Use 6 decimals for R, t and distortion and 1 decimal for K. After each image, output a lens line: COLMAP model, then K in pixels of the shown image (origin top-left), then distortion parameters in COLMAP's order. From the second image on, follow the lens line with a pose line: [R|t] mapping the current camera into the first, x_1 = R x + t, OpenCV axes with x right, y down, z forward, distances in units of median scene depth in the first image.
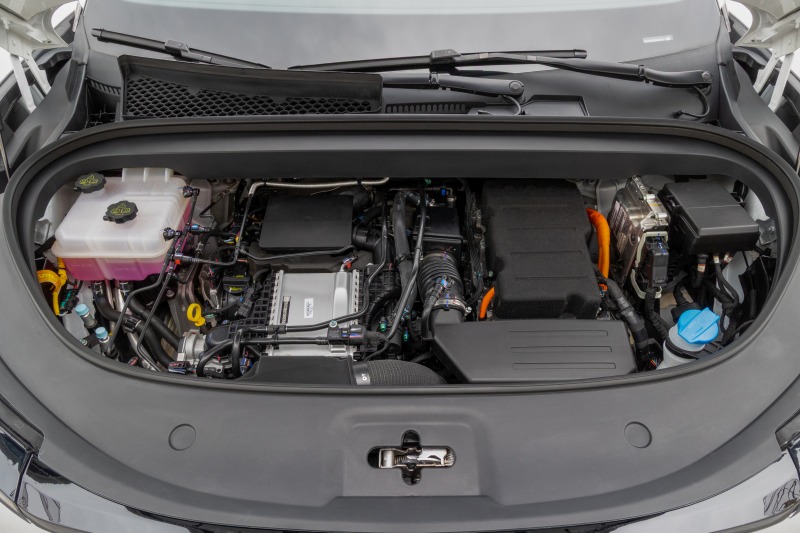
lens RADIAL K [[558.5, 0, 400.0], [0, 558.5, 266.5], [0, 0, 1]] dist [0.001259, 0.000416]
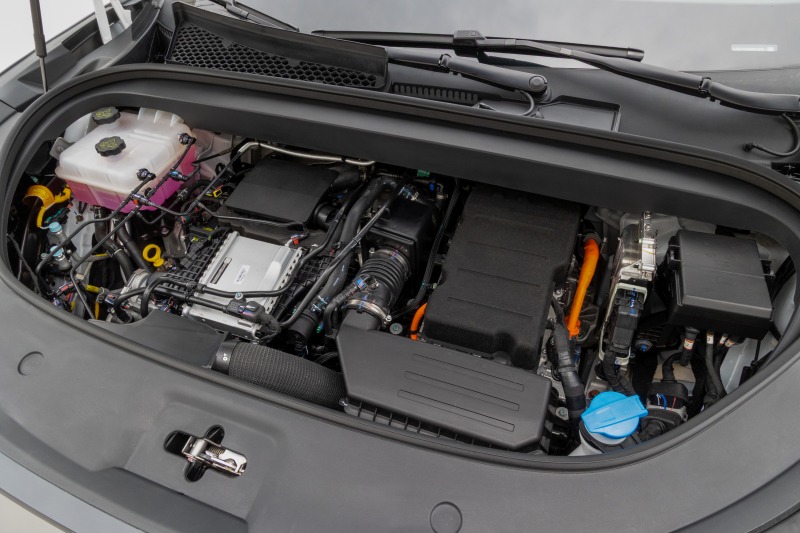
lens RADIAL K [[536.1, 0, 400.0], [0, 536.1, 266.5], [0, 0, 1]] dist [0.000555, 0.001545]
pose [[0.931335, 0.233403, -0.279532, 0.316461], [-0.220440, 0.972324, 0.077414, -0.065812], [0.289865, -0.010479, 0.957010, 0.150642]]
